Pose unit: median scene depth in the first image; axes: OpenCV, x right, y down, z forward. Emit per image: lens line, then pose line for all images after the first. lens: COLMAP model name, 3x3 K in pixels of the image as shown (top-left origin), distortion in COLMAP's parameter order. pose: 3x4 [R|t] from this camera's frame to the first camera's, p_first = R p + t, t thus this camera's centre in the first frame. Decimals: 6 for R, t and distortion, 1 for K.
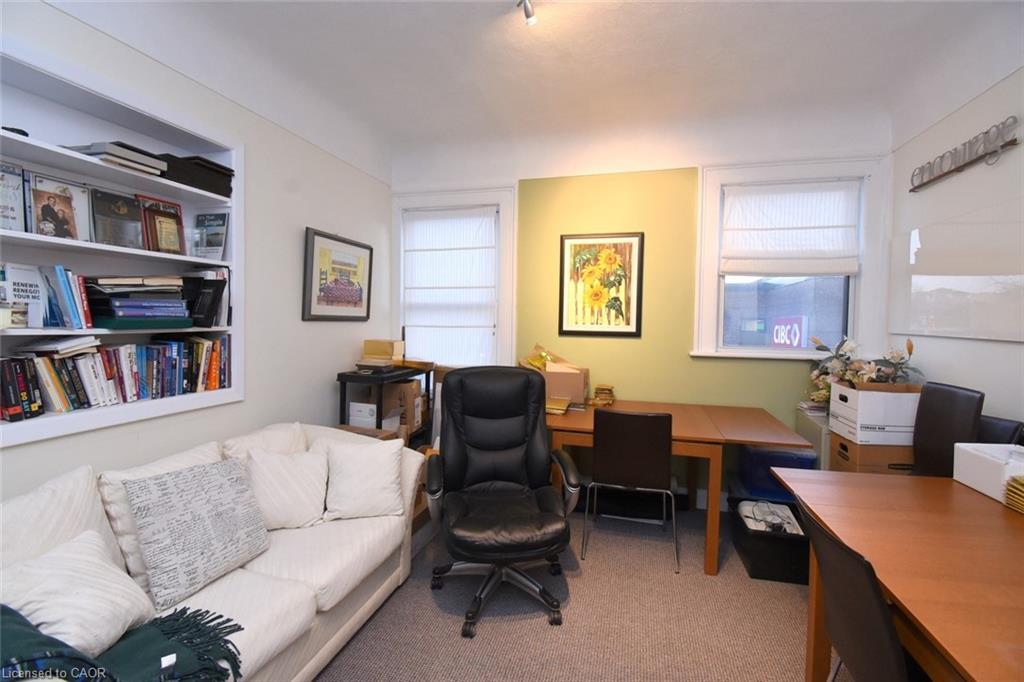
lens RADIAL K [[450.0, 0, 507.2], [0, 450.0, 338.8], [0, 0, 1]] dist [0.020686, -0.026336]
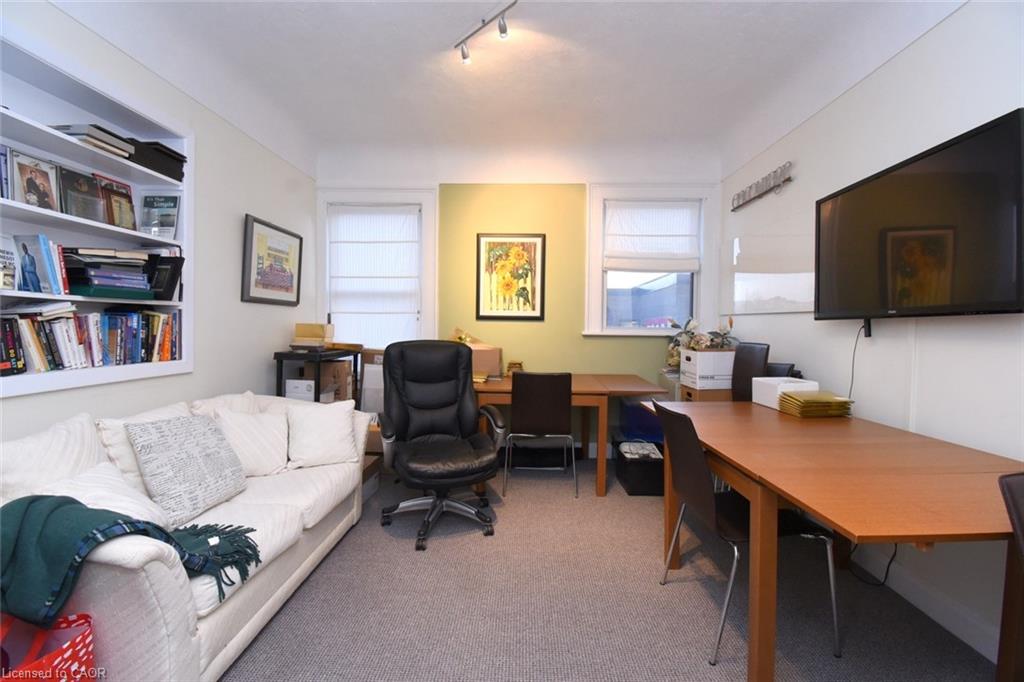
lens RADIAL K [[450.0, 0, 507.2], [0, 450.0, 338.8], [0, 0, 1]] dist [0.020686, -0.026336]
pose [[0.972875, -0.009047, 0.231152, -0.113021], [0.011505, 0.999891, -0.009289, 0.079011], [-0.231043, 0.011696, 0.972873, -0.216758]]
